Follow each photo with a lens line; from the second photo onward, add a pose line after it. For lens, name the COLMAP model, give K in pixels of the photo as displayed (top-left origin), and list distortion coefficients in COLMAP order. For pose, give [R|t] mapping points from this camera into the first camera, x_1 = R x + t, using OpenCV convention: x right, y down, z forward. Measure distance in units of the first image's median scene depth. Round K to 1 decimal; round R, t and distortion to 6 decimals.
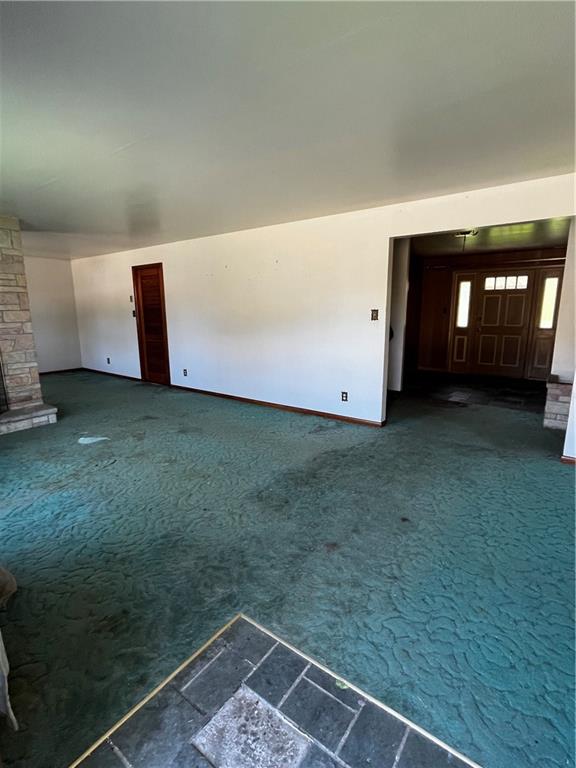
lens RADIAL K [[374.1, 0, 288.0], [0, 374.1, 384.0], [0, 0, 1]] dist [-0.001279, -0.000130]
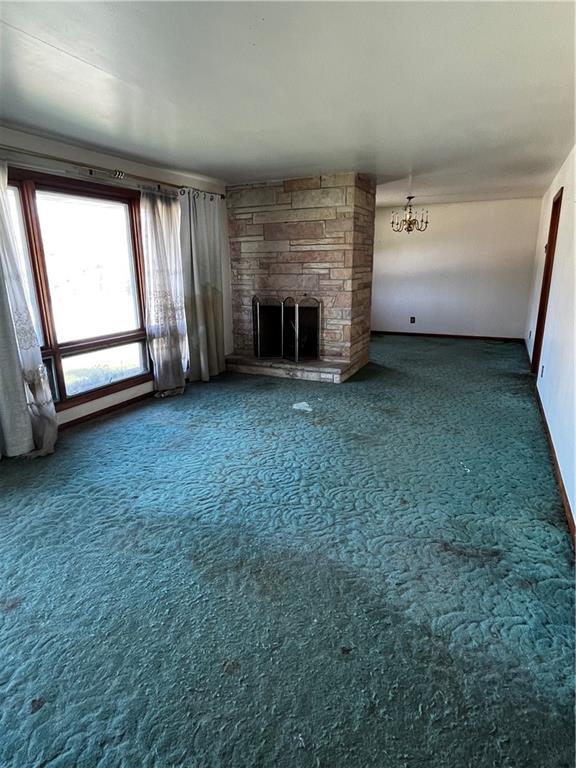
lens RADIAL K [[433.2, 0, 288.0], [0, 433.2, 384.0], [0, 0, 1]] dist [0.000745, -0.000050]
pose [[0.185003, 0.262769, -0.946956, 0.453367], [-0.177976, 0.956615, 0.230678, -0.139843], [0.966488, 0.125860, 0.223743, 0.630955]]
